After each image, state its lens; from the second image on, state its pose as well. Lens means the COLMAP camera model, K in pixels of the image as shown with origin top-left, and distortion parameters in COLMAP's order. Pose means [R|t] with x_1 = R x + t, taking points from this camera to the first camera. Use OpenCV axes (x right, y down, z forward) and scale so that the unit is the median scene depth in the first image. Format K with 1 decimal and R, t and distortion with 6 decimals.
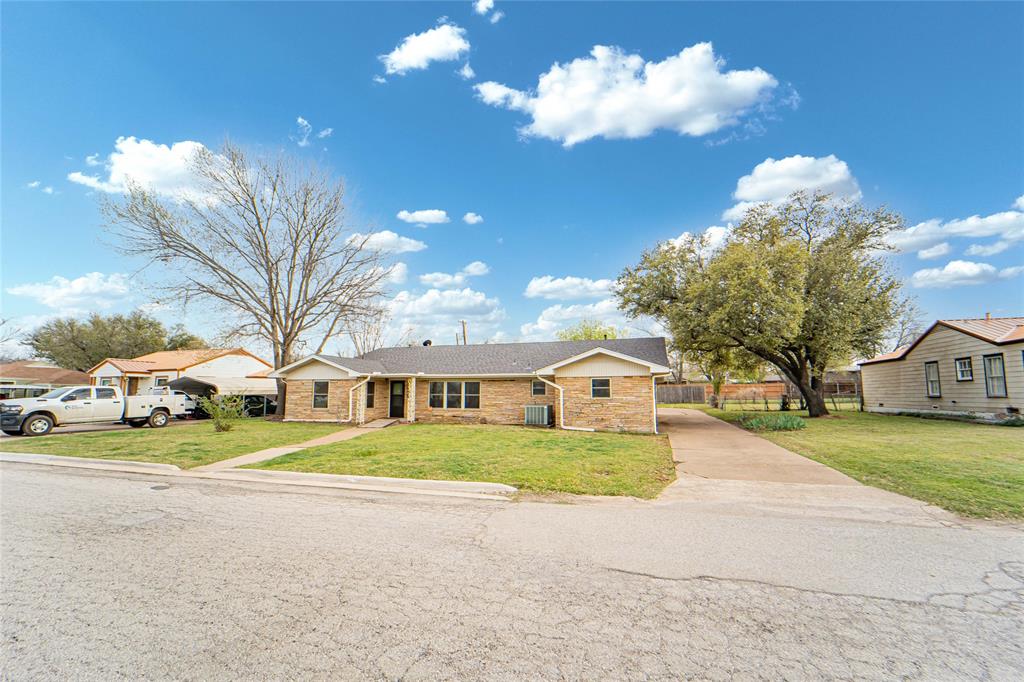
lens RADIAL K [[415.5, 0, 511.5], [0, 415.5, 343.6], [0, 0, 1]] dist [-0.016574, 0.000119]
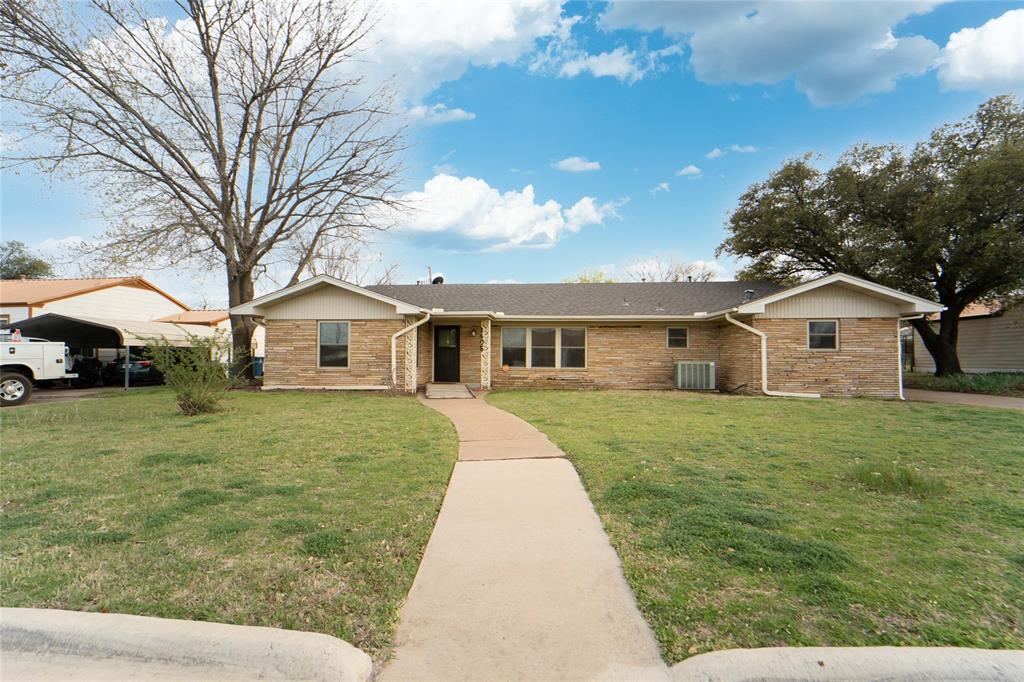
lens RADIAL K [[415.5, 0, 513.6], [0, 415.5, 347.5], [0, 0, 1]] dist [-0.016574, 0.000119]
pose [[0.974995, 0.009827, 0.222010, -0.342876], [-0.030514, 0.995479, 0.089944, 0.066139], [-0.220123, -0.094469, 0.970887, 0.364120]]
